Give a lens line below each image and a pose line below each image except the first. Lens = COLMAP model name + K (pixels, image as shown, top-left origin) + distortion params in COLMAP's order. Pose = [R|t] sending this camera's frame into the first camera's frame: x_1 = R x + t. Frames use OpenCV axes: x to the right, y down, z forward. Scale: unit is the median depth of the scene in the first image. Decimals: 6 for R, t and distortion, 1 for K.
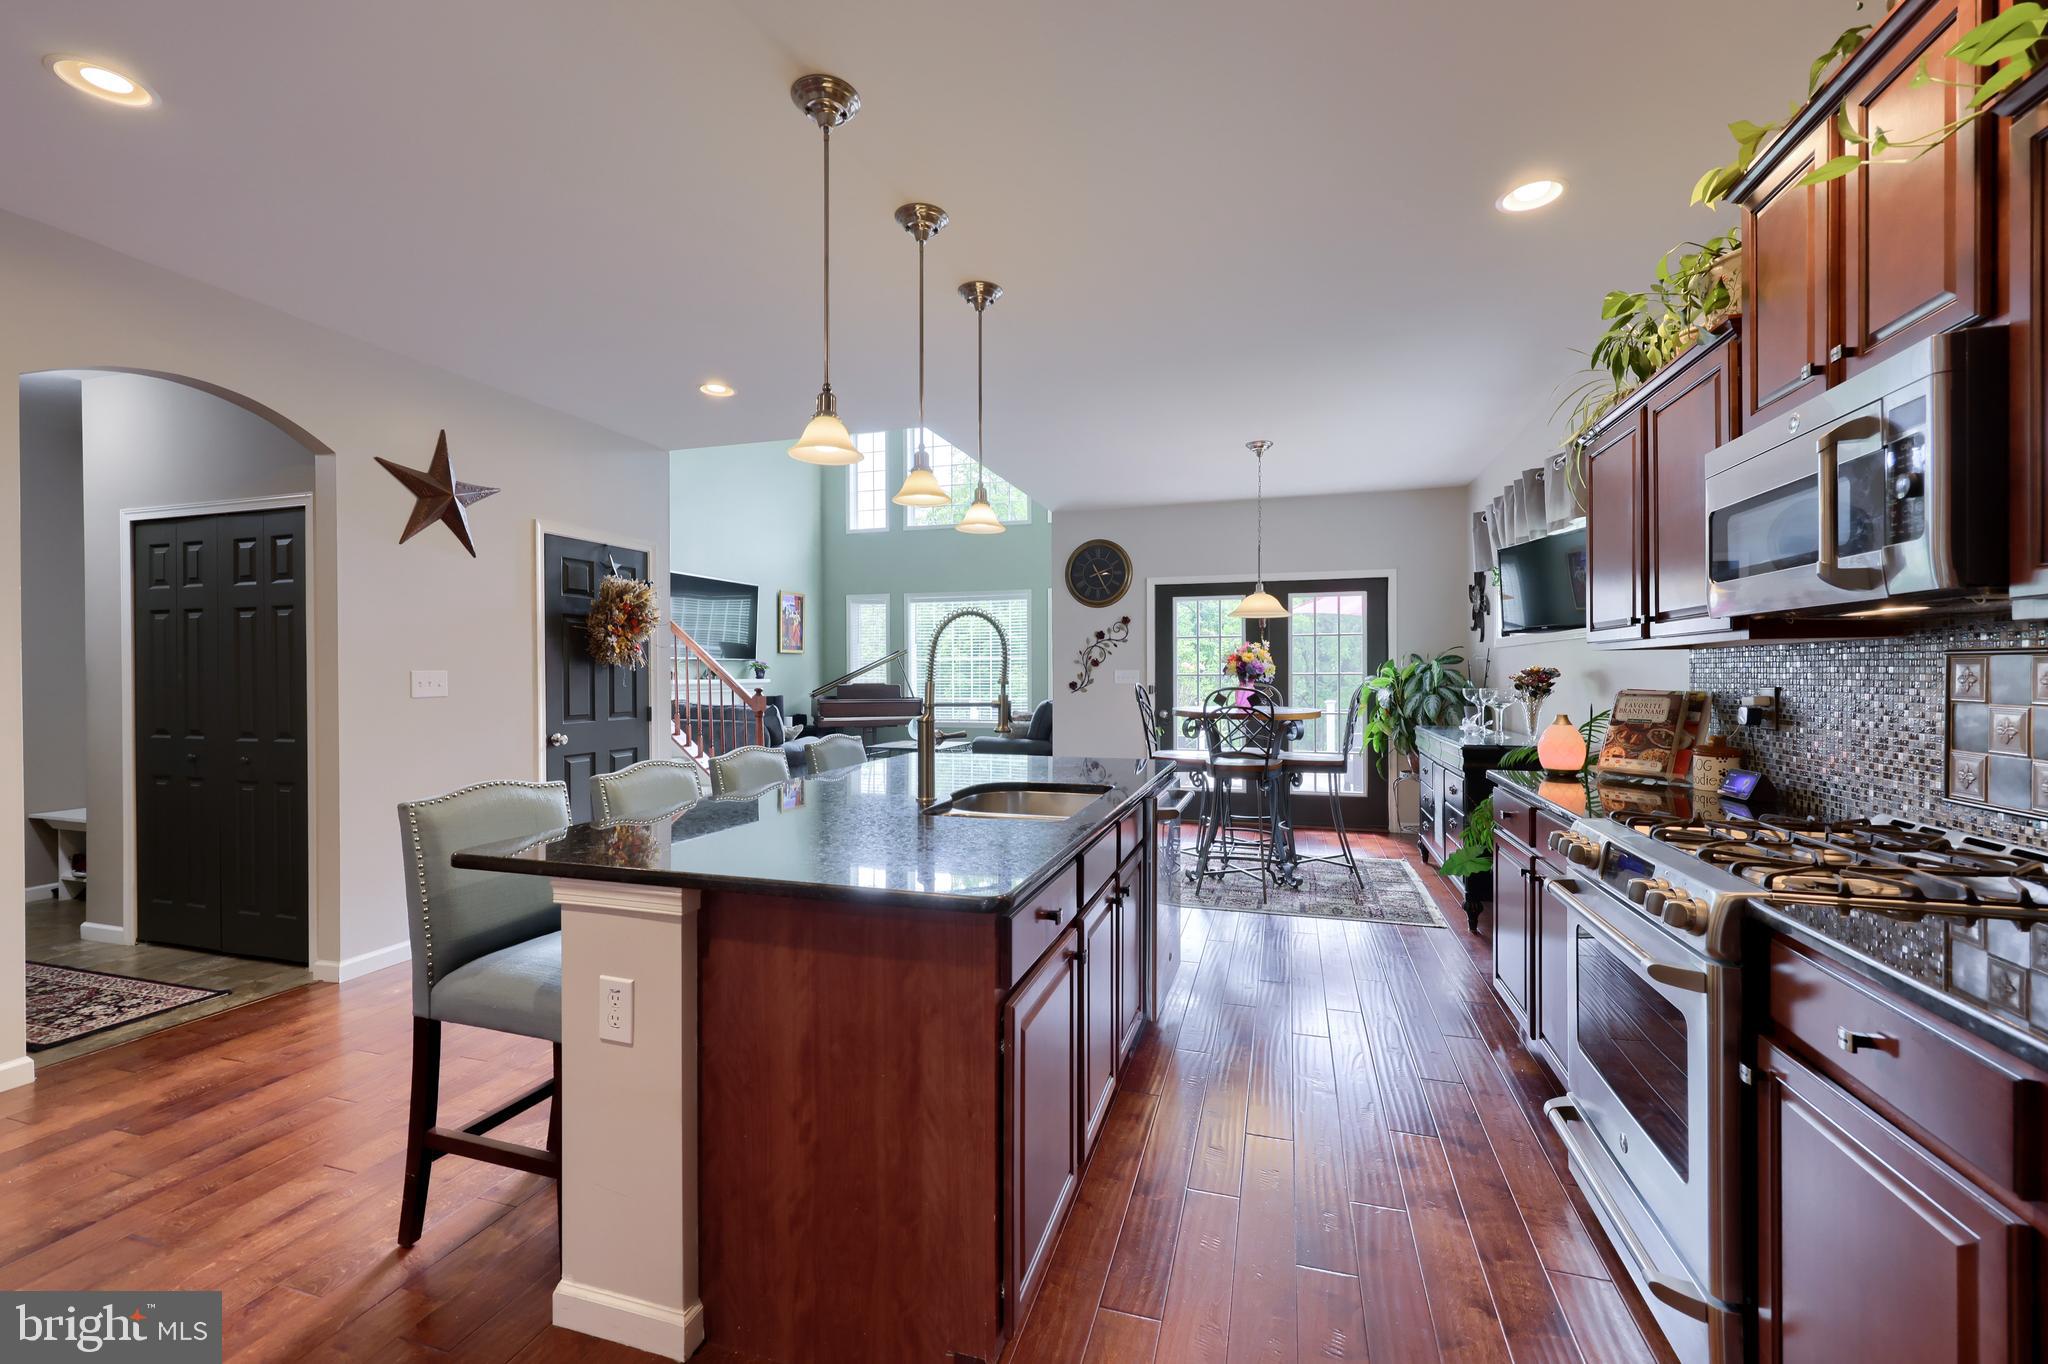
lens RADIAL K [[824.6, 0, 1006.4], [0, 824.6, 679.7], [0, 0, 1]] dist [0.001451, -0.000165]
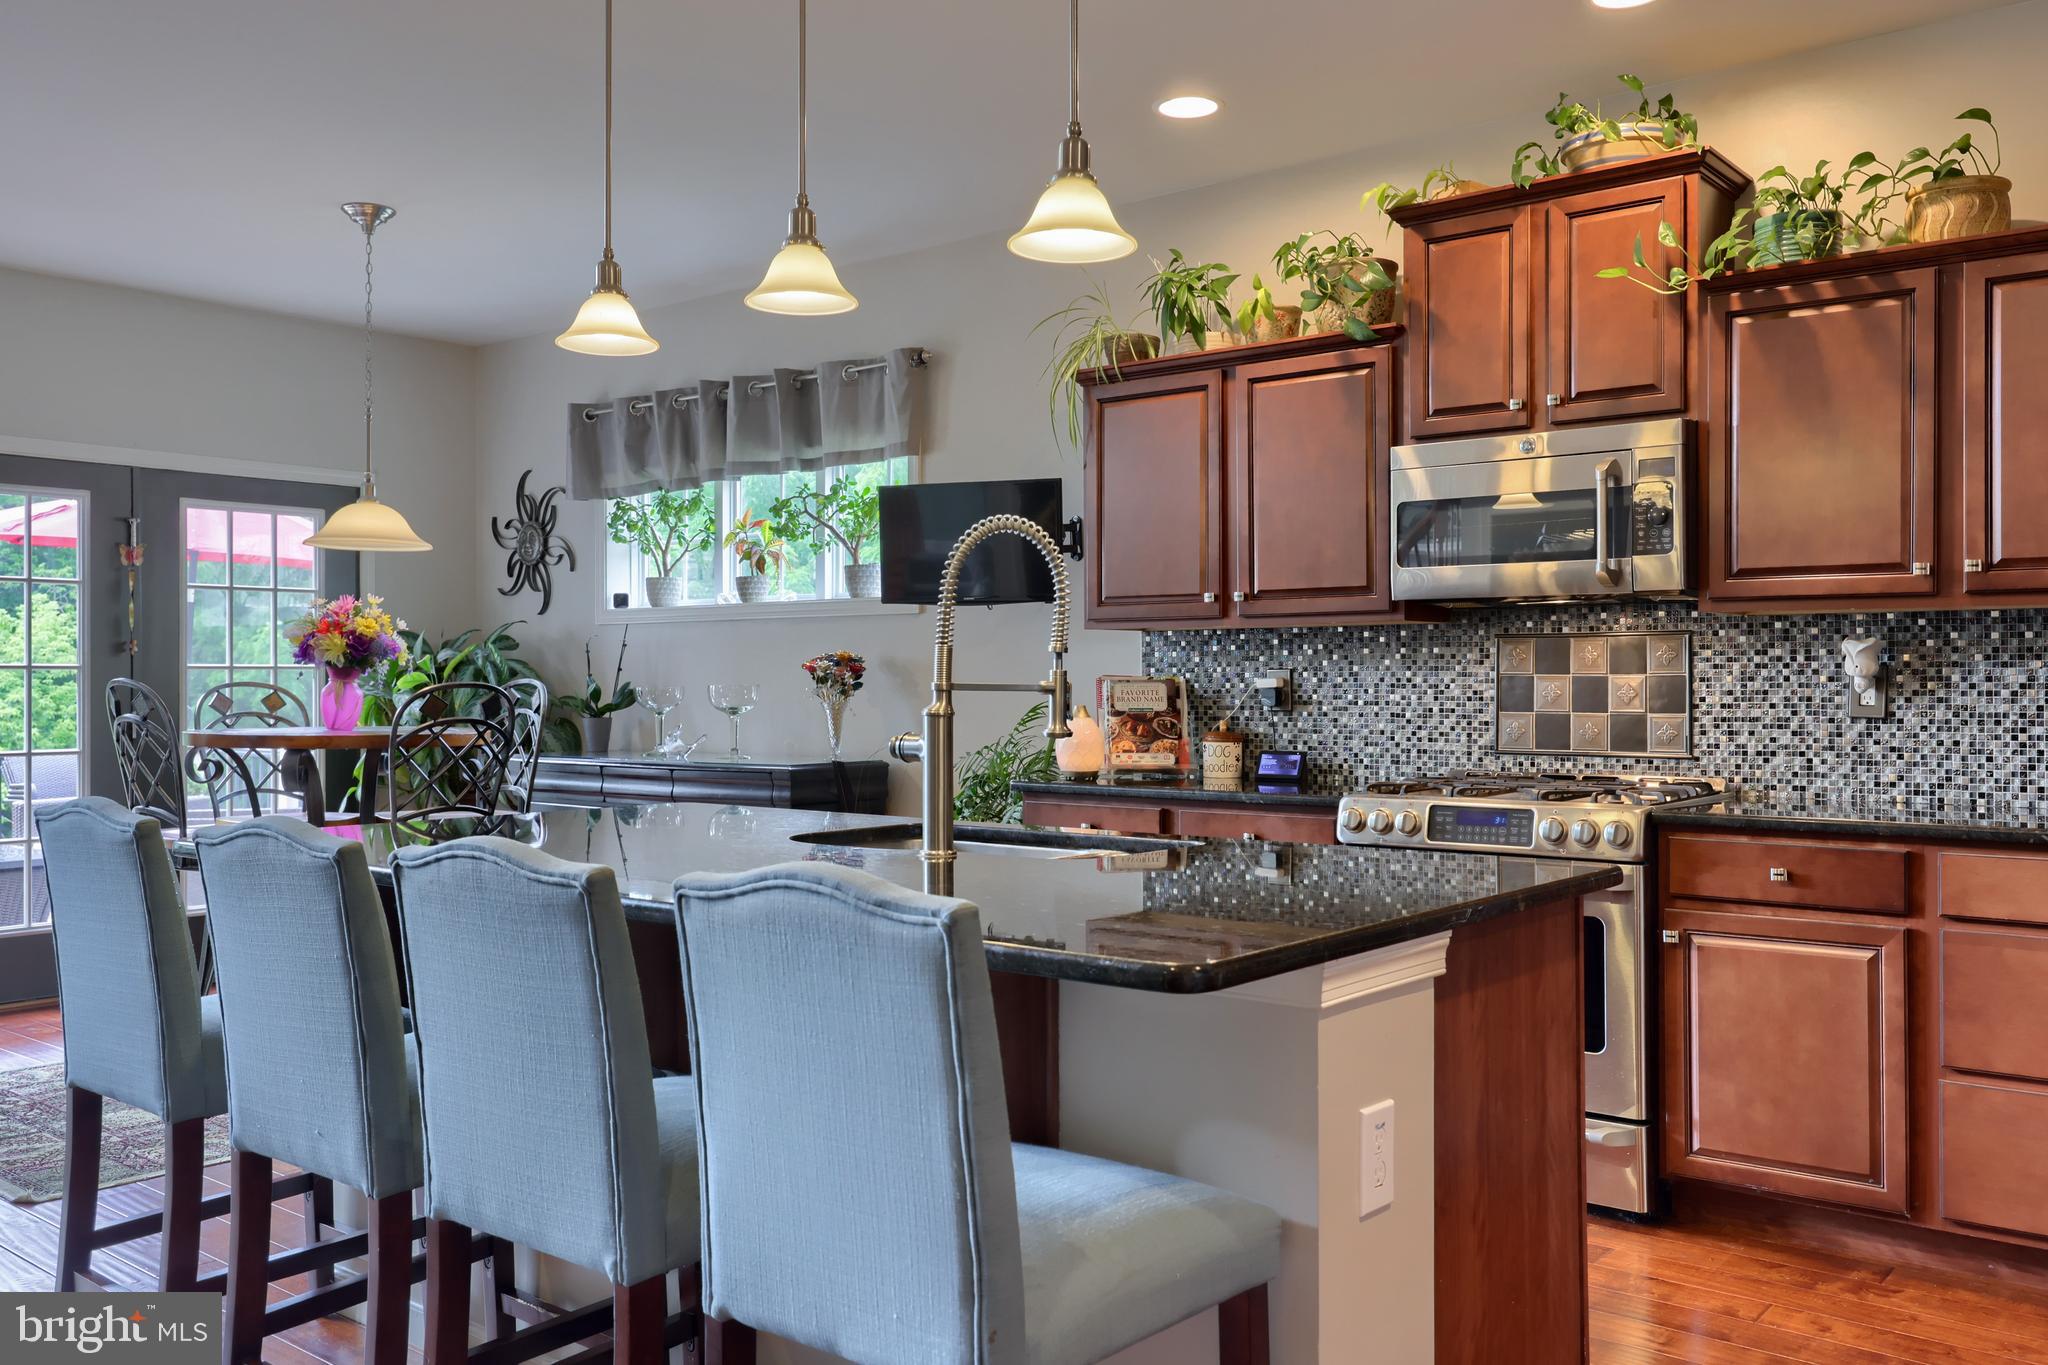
lens RADIAL K [[1736.4, 0, 1016.3], [0, 1736.4, 681.0], [0, 0, 1]] dist [-0.007083, -0.001297]
pose [[0.372430, 0.002746, 0.928056, -0.458223], [0.008414, 0.999945, -0.006335, 0.013706], [-0.928022, 0.010168, 0.372386, 0.198598]]
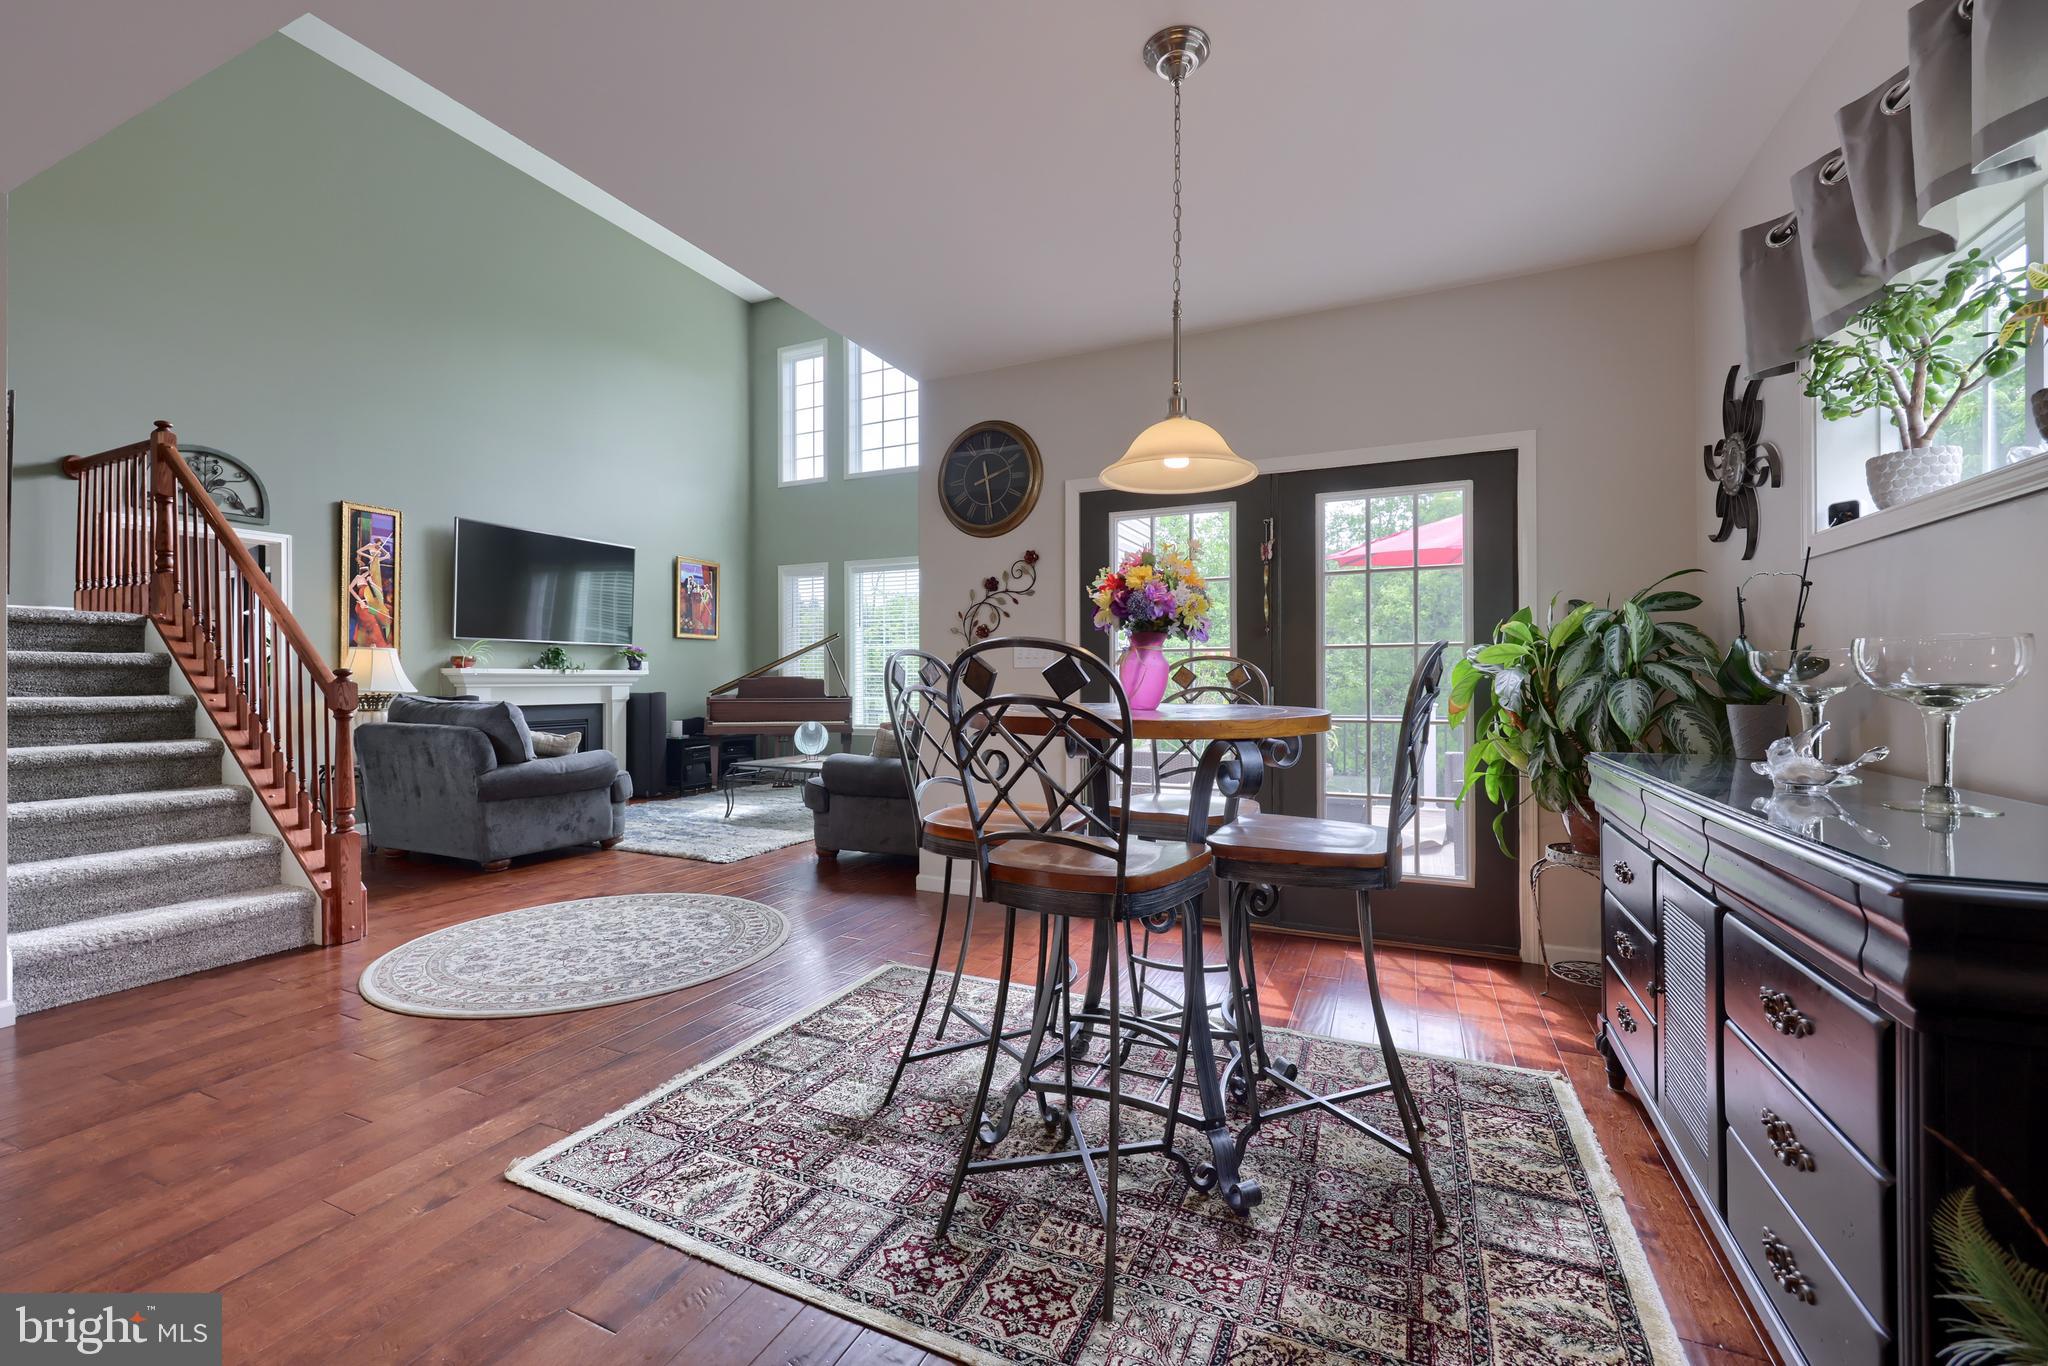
lens RADIAL K [[824.6, 0, 1003.2], [0, 824.6, 679.3], [0, 0, 1]] dist [0.001451, -0.000165]
pose [[0.992522, 0.002728, -0.122037, 0.232773], [-0.003658, 0.999966, -0.007399, 0.021418], [0.122013, 0.007790, 0.992498, 0.506256]]
